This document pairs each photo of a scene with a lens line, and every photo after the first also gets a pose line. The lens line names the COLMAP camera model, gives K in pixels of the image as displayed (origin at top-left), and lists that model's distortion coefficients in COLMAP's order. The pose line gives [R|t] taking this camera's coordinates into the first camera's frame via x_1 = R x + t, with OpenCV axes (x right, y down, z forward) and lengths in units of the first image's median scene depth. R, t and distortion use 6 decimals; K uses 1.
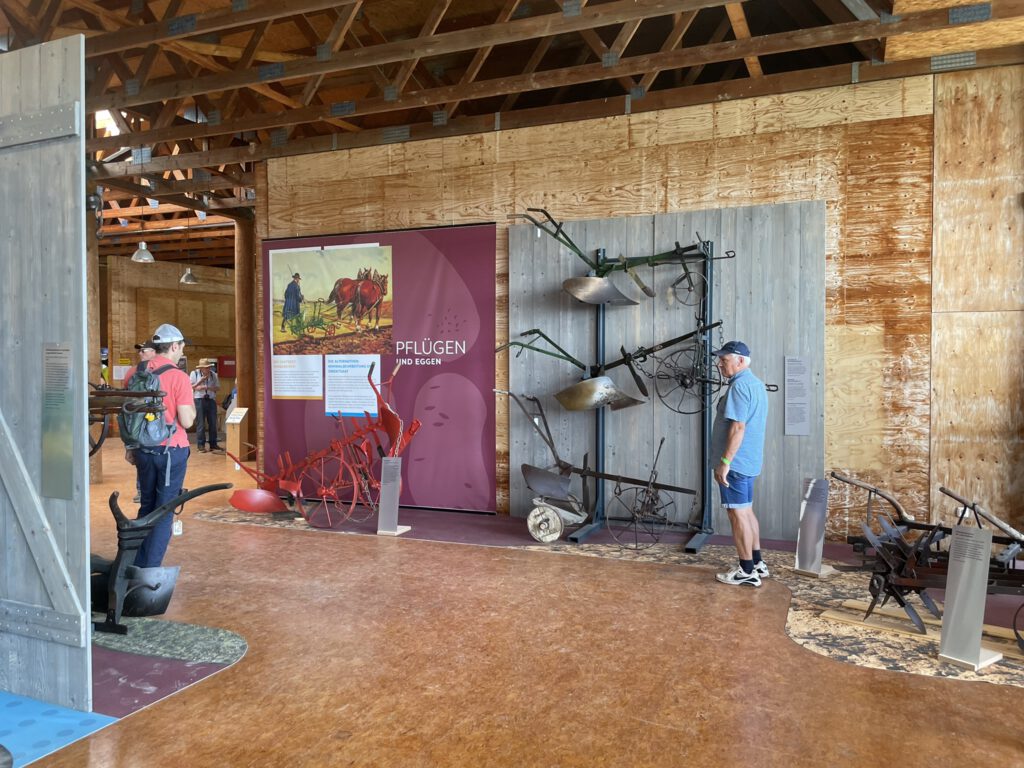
lens RADIAL K [[768.4, 0, 516.4], [0, 768.4, 379.2], [0, 0, 1]] dist [0.049196, -0.080139]
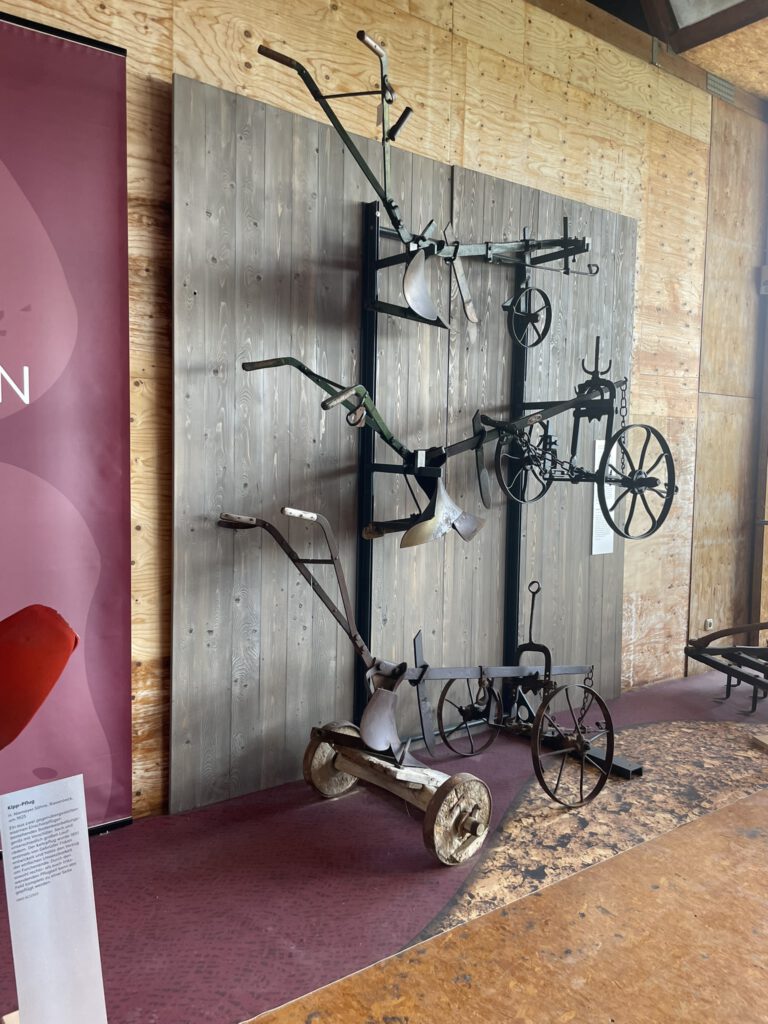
lens RADIAL K [[768.4, 0, 384.3], [0, 768.4, 513.7], [0, 0, 1]] dist [0.049196, -0.080139]
pose [[0.529319, -0.054482, 0.846672, -0.309925], [-0.005368, 0.997701, 0.067557, -0.009274], [-0.848406, -0.040304, 0.527810, 0.747913]]
